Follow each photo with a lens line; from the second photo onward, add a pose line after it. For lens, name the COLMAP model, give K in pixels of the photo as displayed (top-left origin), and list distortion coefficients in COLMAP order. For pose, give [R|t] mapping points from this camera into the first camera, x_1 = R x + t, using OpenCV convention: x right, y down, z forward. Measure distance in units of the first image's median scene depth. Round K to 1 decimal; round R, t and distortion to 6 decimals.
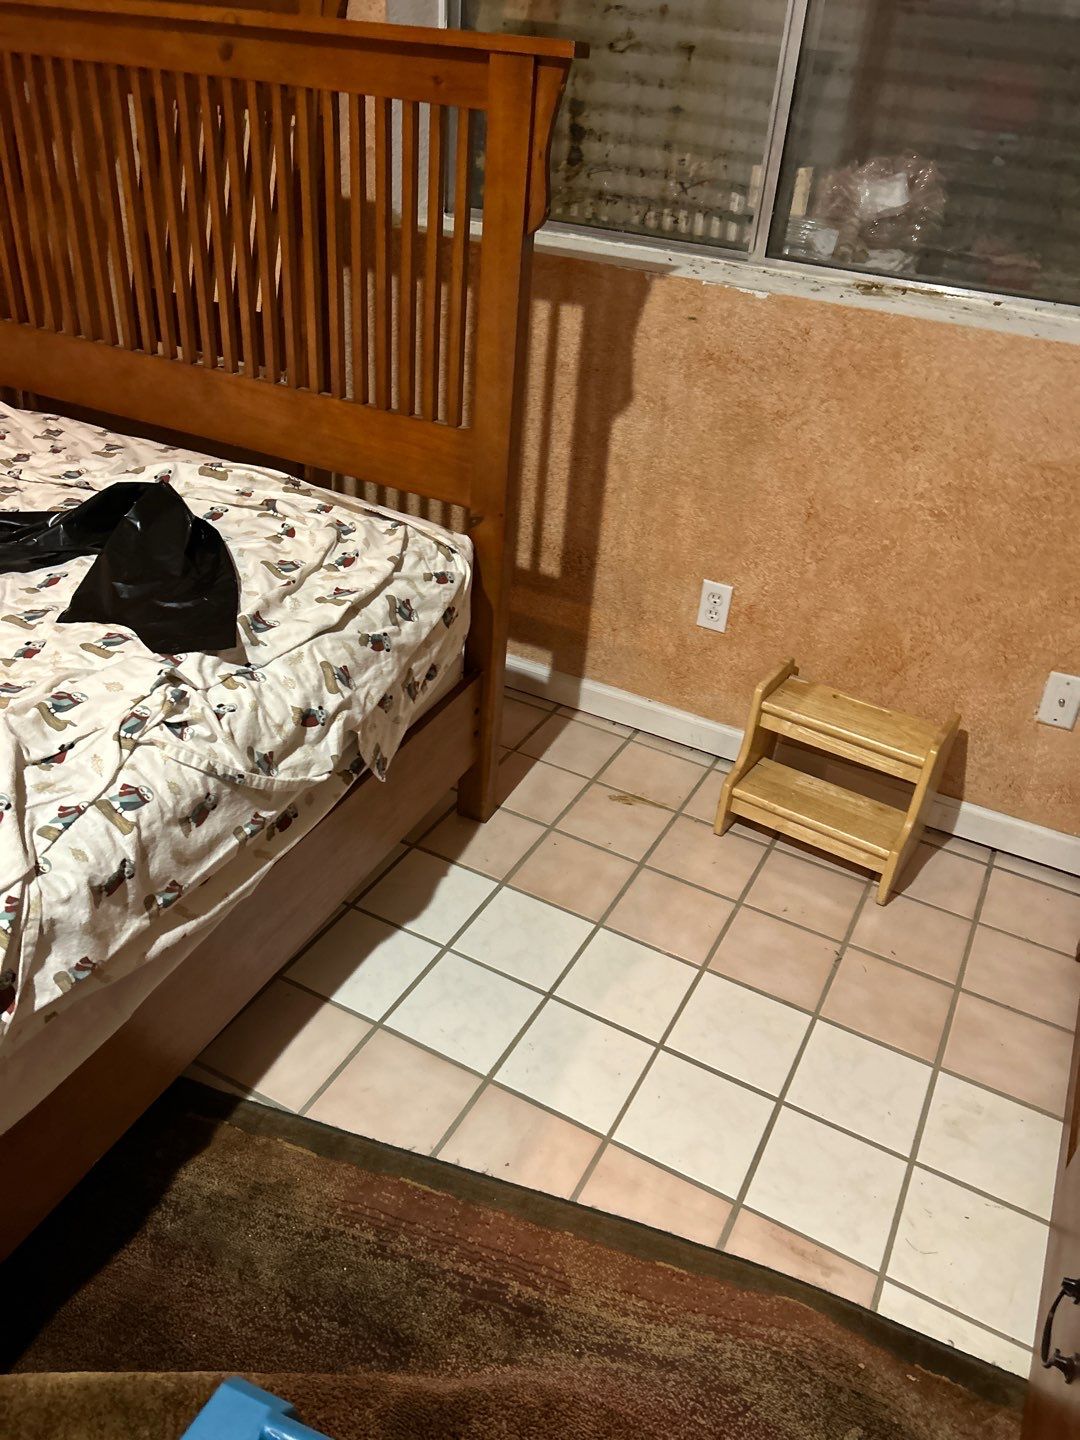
lens RADIAL K [[1101.8, 0, 536.3], [0, 1101.8, 720.3], [0, 0, 1]] dist [0.061425, -0.077506]
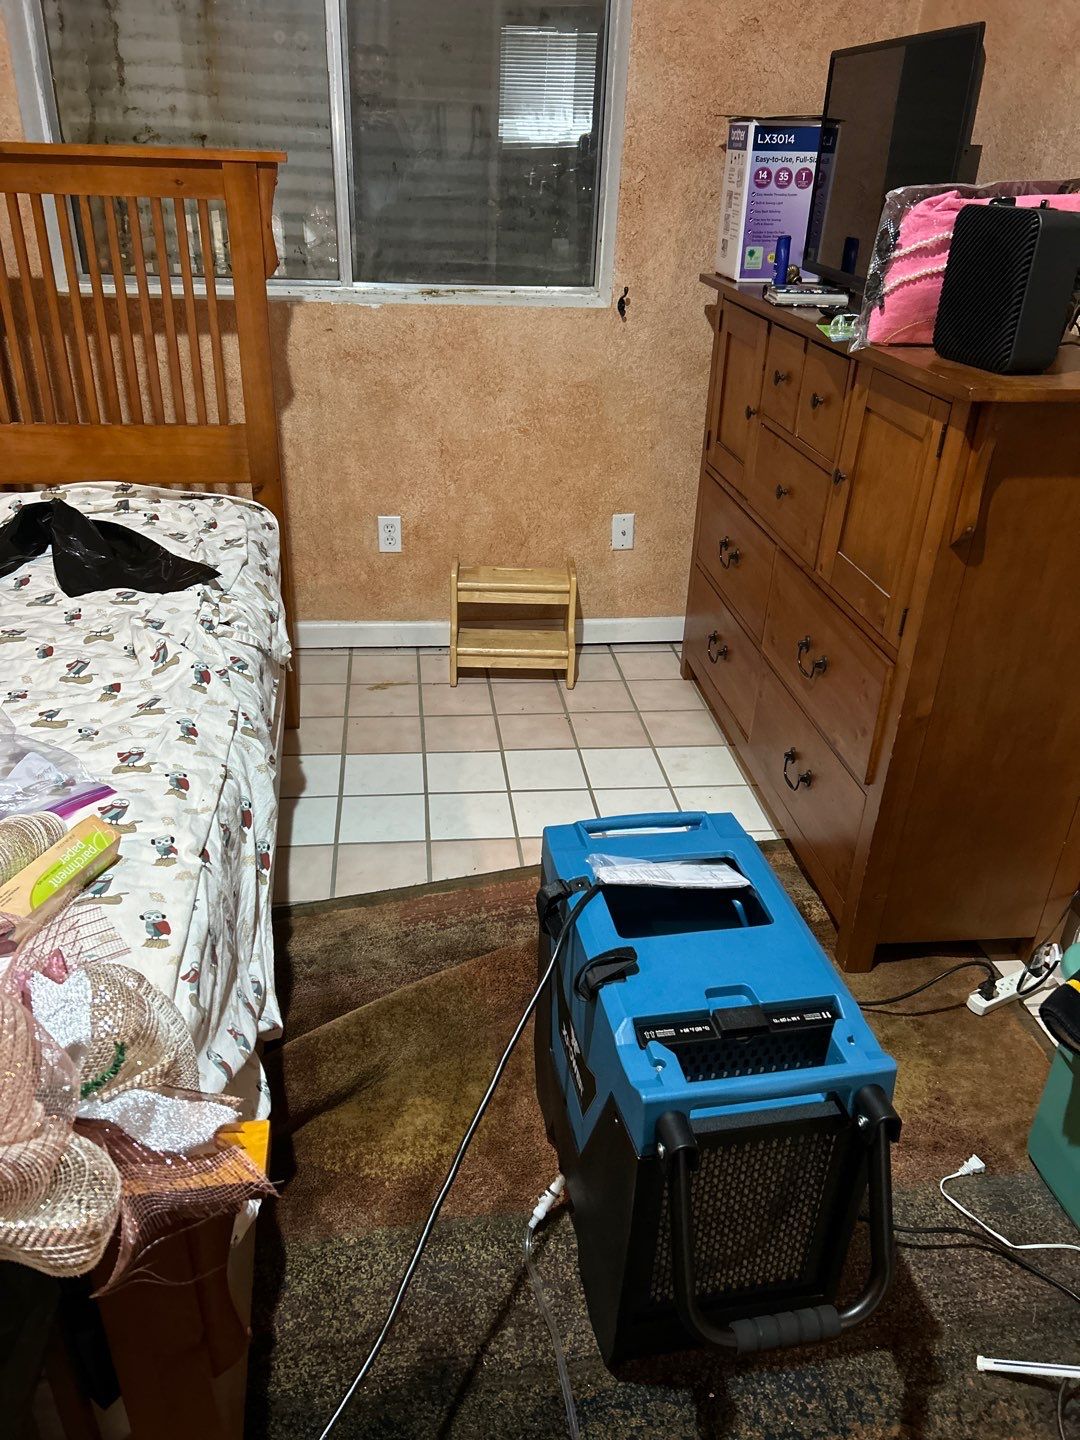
lens RADIAL K [[1101.8, 0, 543.7], [0, 1101.8, 718.0], [0, 0, 1]] dist [0.061425, -0.077506]
pose [[0.825841, -0.309194, 0.471578, -0.441850], [0.324622, 0.944480, 0.050769, 0.115752], [-0.461093, 0.111158, 0.880362, -0.298097]]
